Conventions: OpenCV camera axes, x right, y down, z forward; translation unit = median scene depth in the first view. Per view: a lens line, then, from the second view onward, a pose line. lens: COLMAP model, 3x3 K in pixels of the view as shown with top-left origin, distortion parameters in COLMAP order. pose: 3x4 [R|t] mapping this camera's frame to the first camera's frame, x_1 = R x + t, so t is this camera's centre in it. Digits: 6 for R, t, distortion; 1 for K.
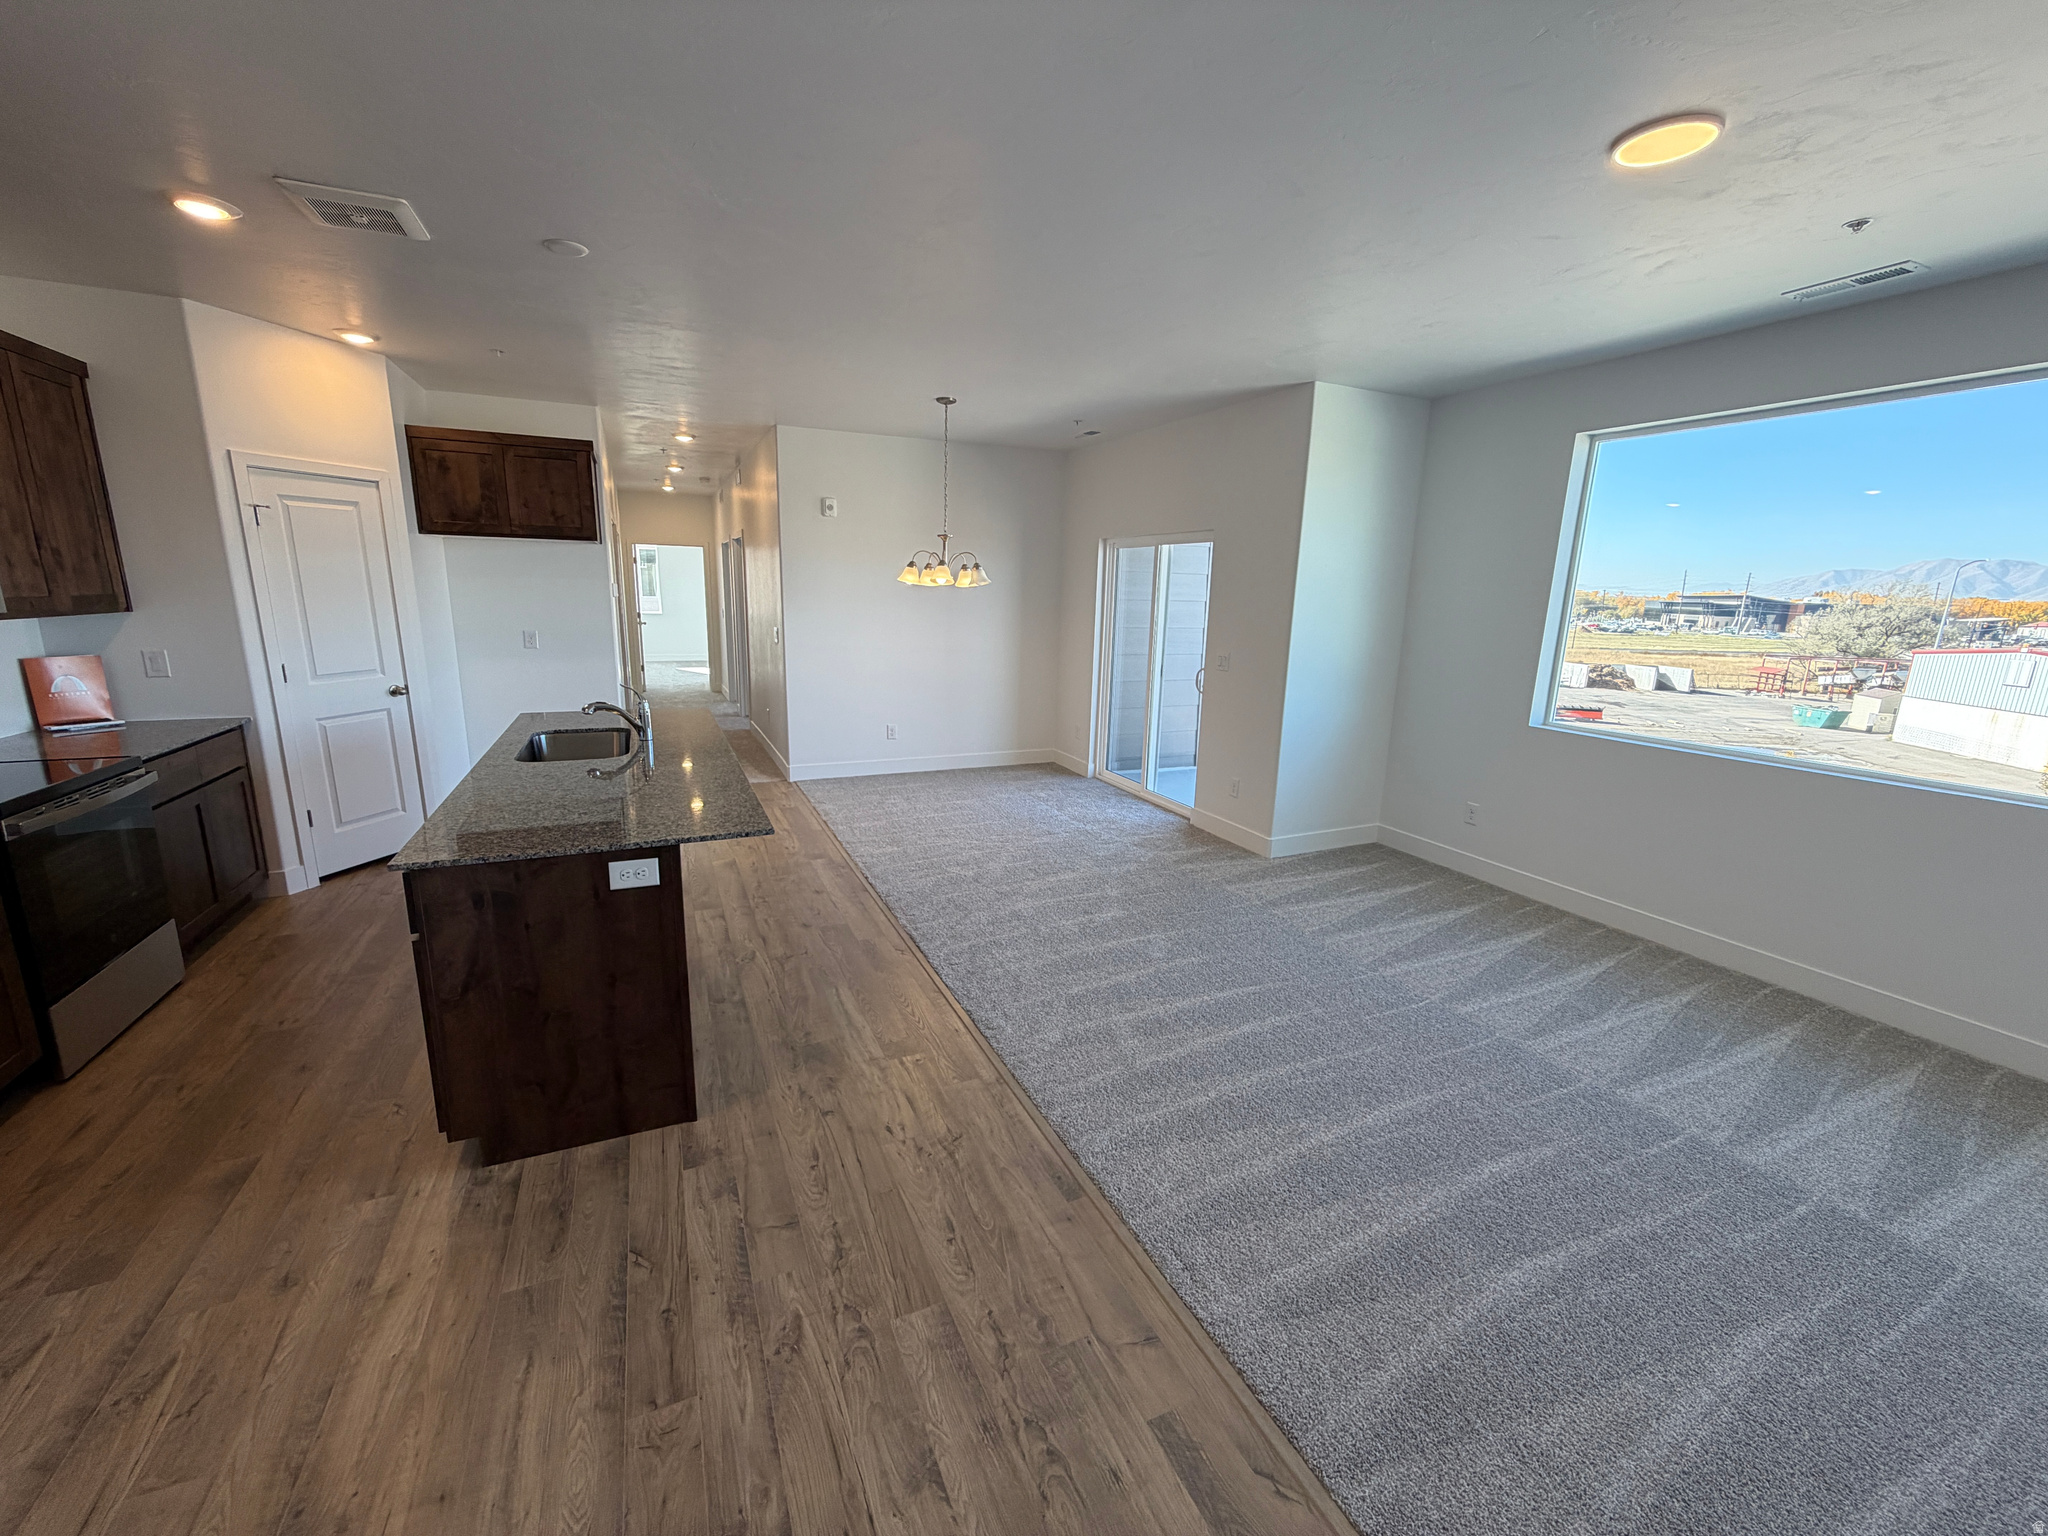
lens RADIAL K [[812.8, 0, 1019.7], [0, 812.8, 766.4], [0, 0, 1]] dist [-0.000787, -0.000202]
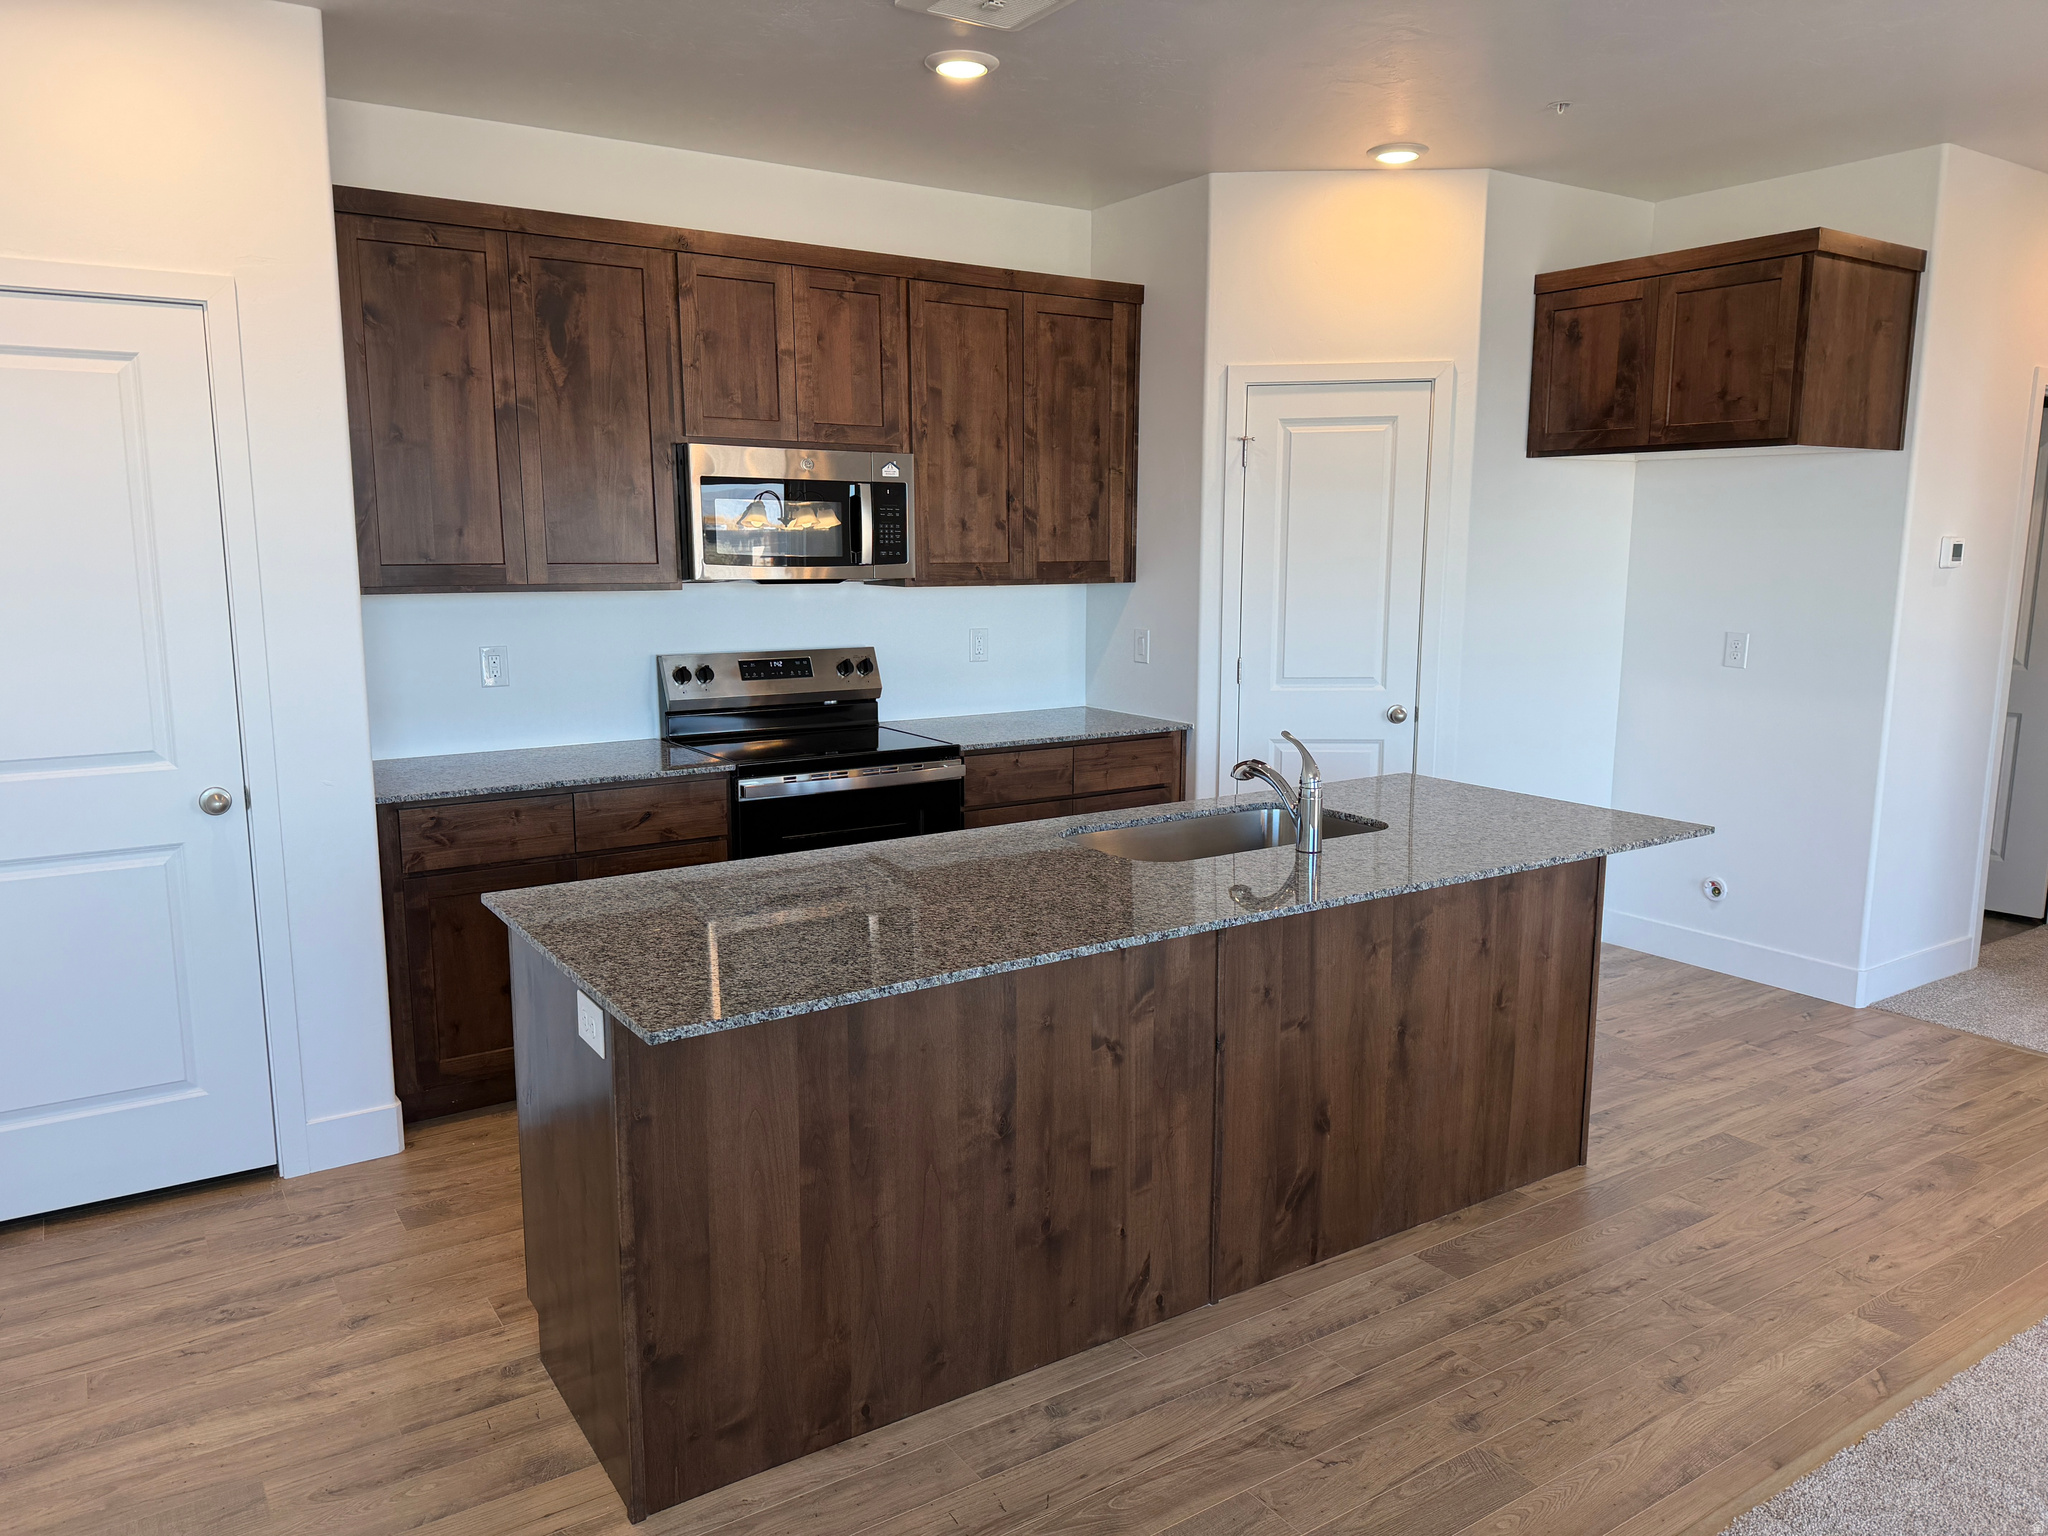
lens RADIAL K [[1423.8, 0, 1035.5], [0, 1423.8, 777.1], [0, 0, 1]] dist [0.116203, -0.186547]
pose [[0.162502, 0.141340, -0.976533, 0.297577], [-0.210024, 0.971963, 0.105729, -0.114435], [0.964097, 0.187914, 0.187630, 0.588225]]
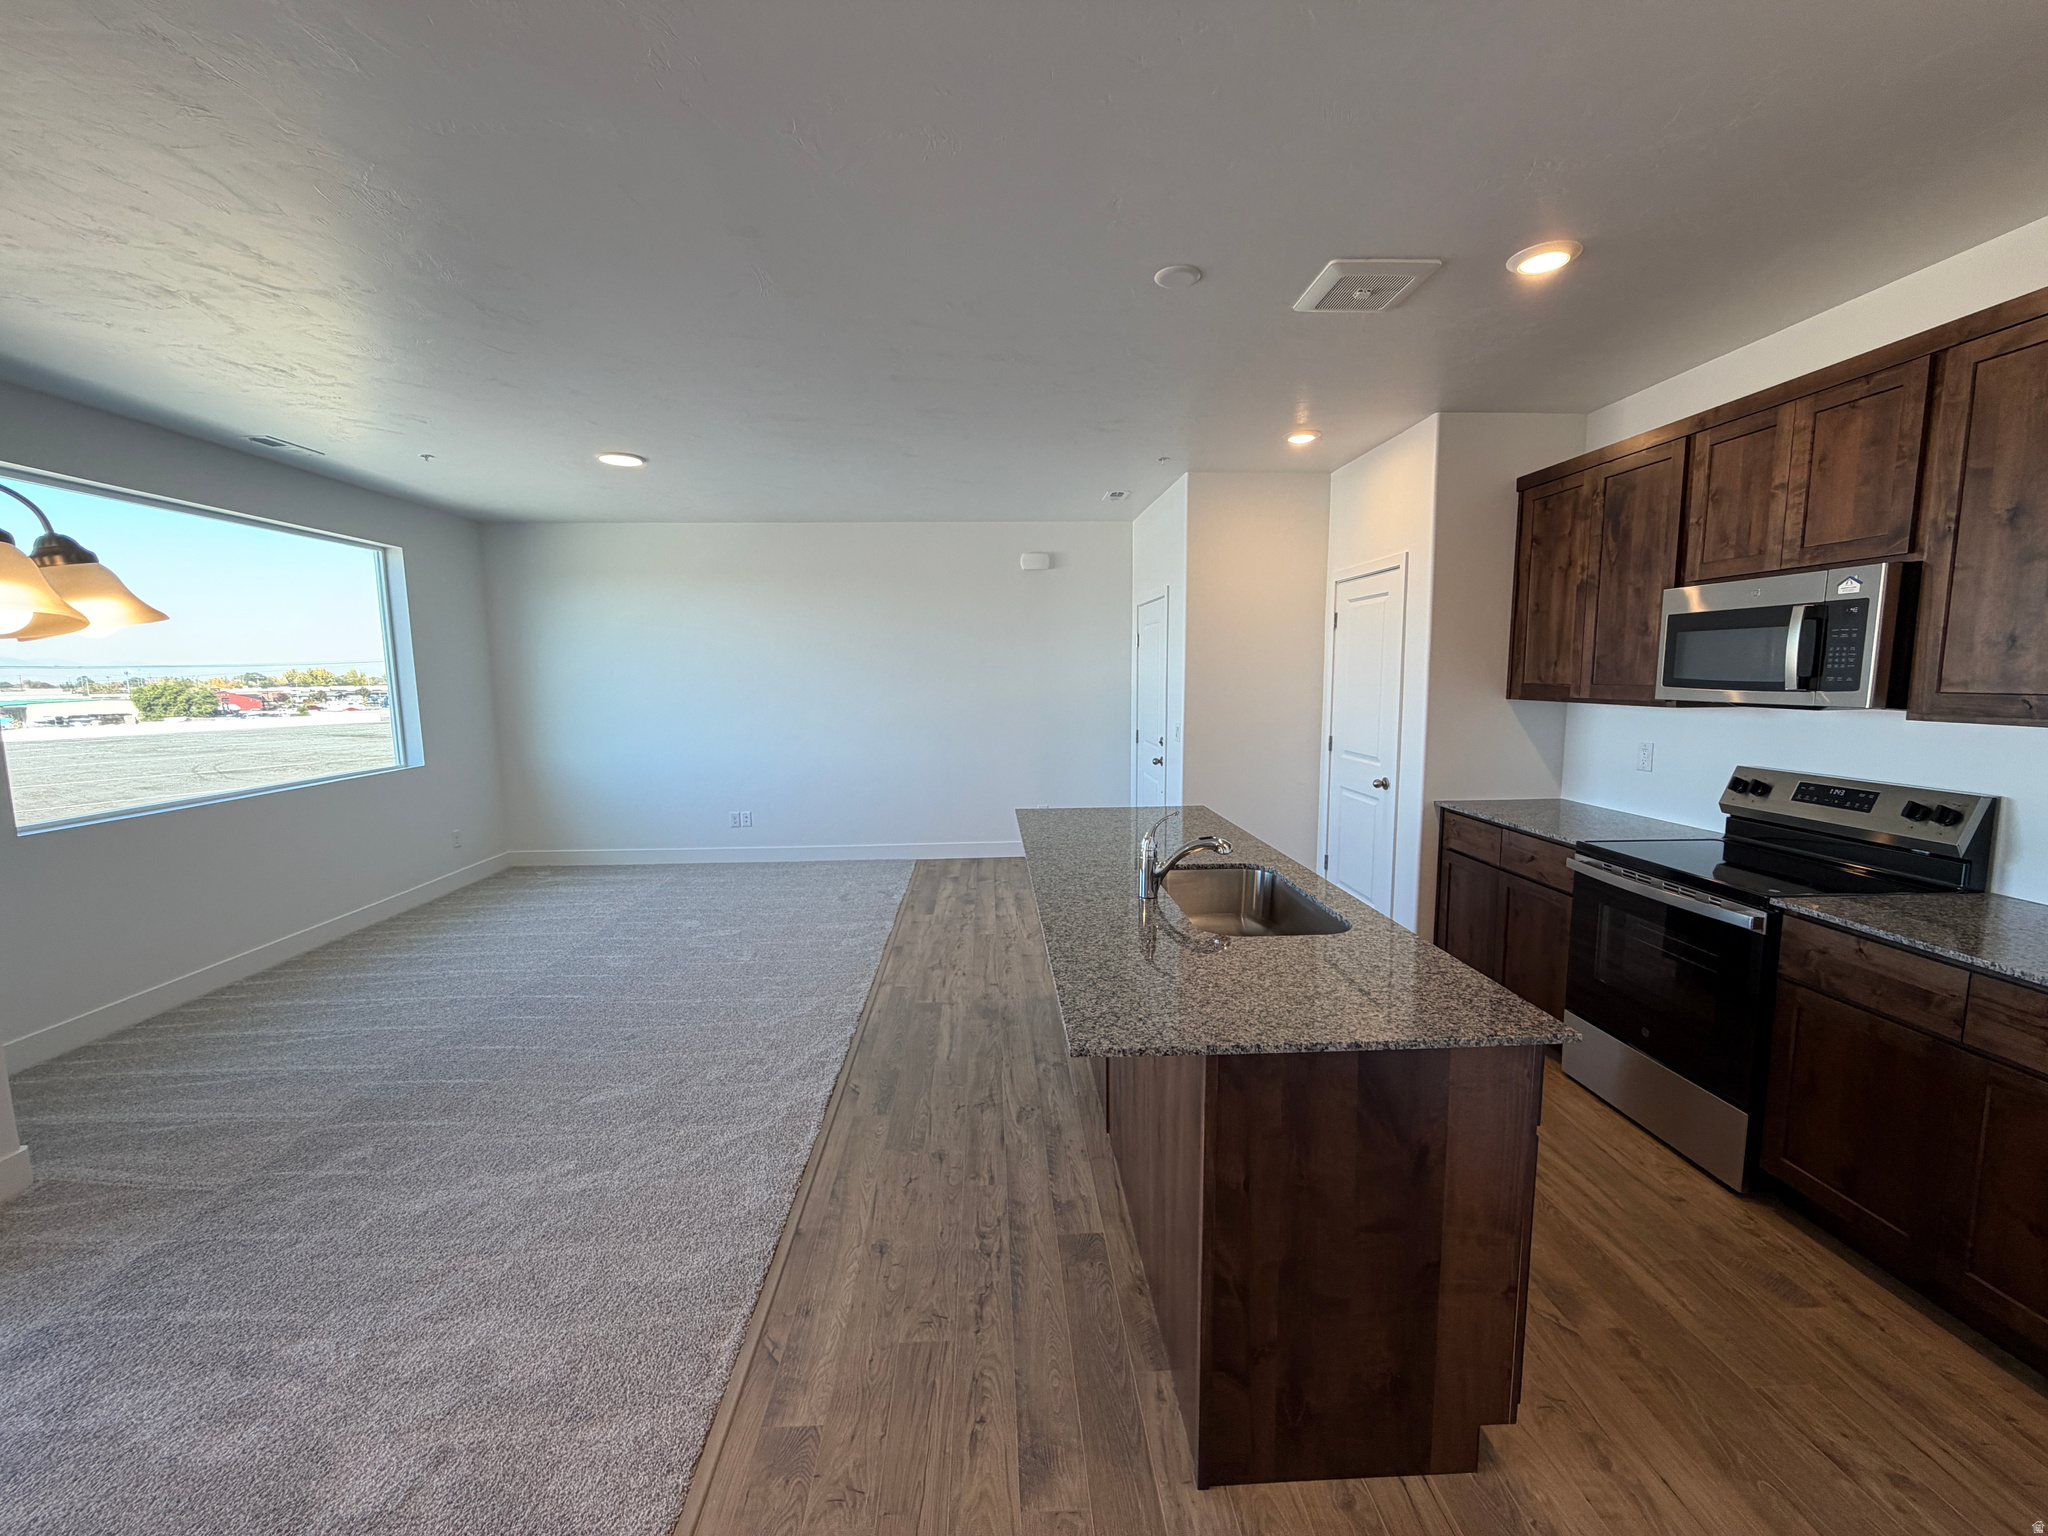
lens RADIAL K [[812.8, 0, 1019.7], [0, 812.8, 766.4], [0, 0, 1]] dist [-0.000787, -0.000202]
pose [[-0.926942, -0.058003, 0.370695, -0.524257], [0.068108, 0.945554, 0.318260, -0.303636], [-0.368972, 0.320256, -0.872523, 1.376674]]
